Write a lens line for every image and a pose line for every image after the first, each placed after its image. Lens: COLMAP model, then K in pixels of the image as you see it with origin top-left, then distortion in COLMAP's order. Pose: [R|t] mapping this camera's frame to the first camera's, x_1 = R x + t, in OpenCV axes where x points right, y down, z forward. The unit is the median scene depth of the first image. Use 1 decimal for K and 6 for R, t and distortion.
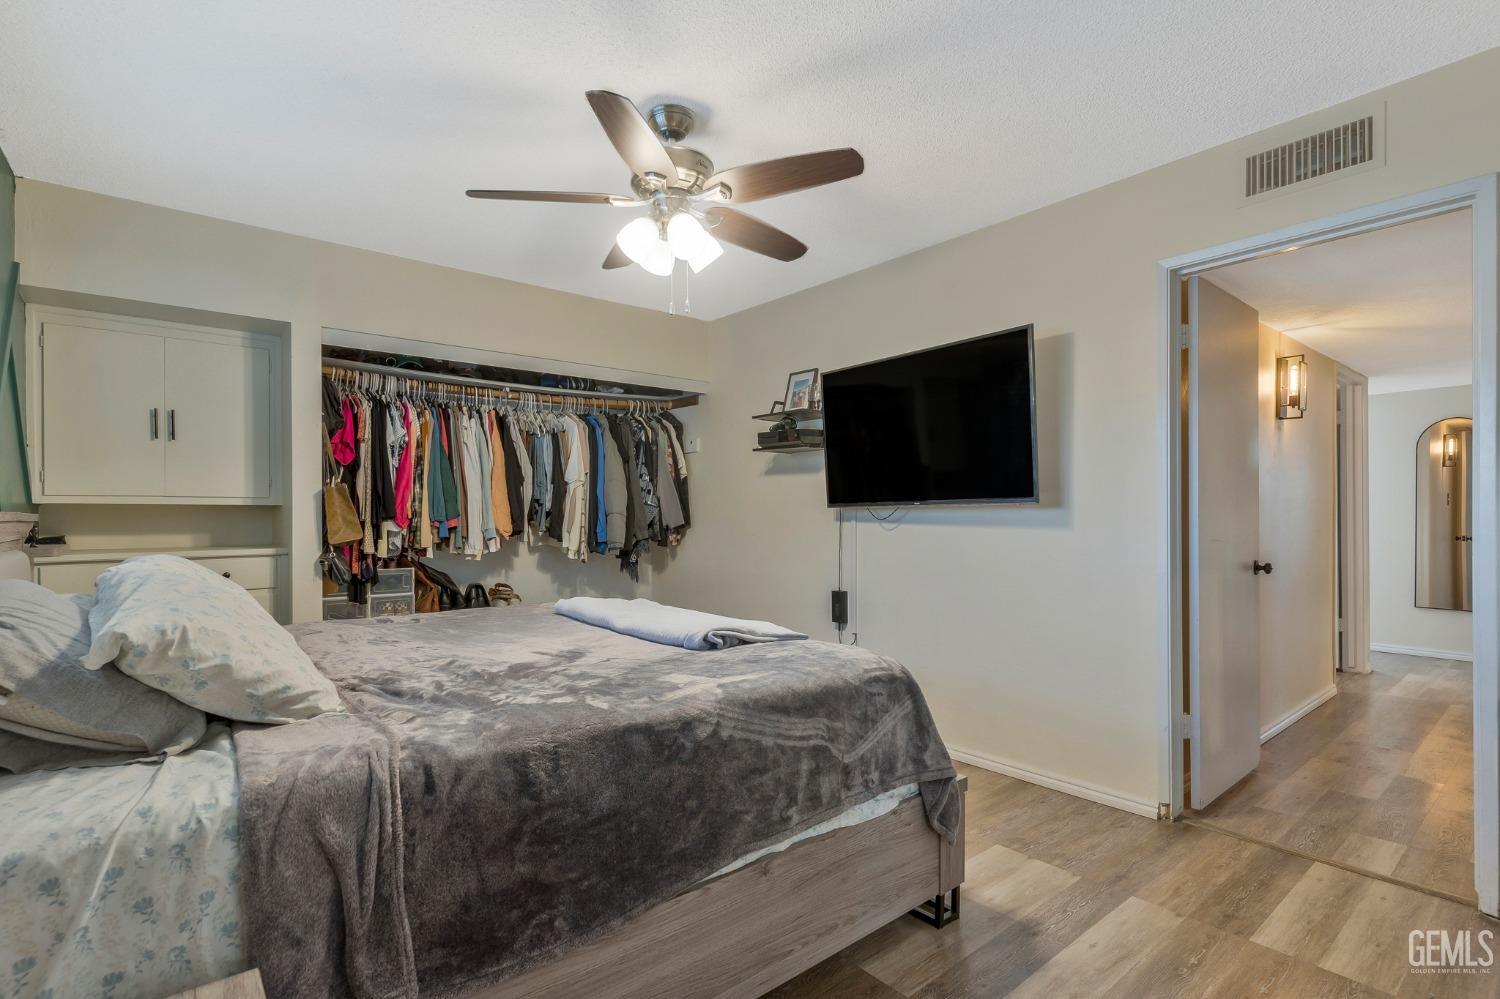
lens RADIAL K [[737.4, 0, 755.5], [0, 737.4, 511.1], [0, 0, 1]] dist [-0.000430, -0.000222]
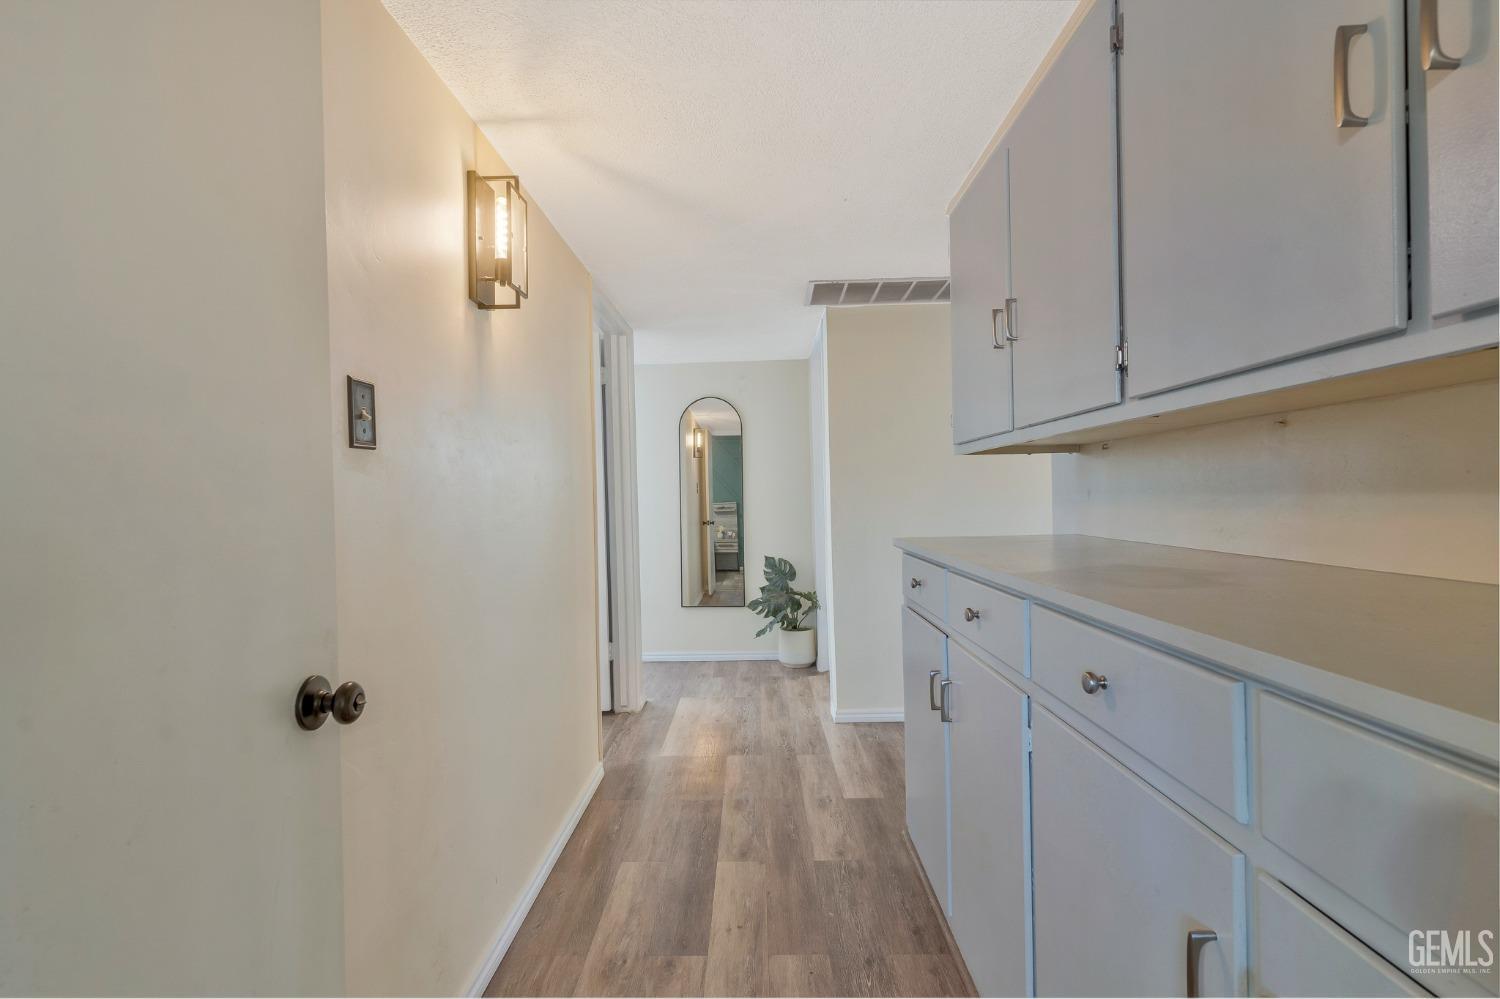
lens RADIAL K [[737.4, 0, 755.5], [0, 737.4, 511.1], [0, 0, 1]] dist [-0.000430, -0.000222]
pose [[0.663969, -0.026475, 0.747291, 0.337855], [0.018686, 0.999648, 0.018813, -0.000073], [-0.747526, 0.001472, 0.664230, 0.395939]]
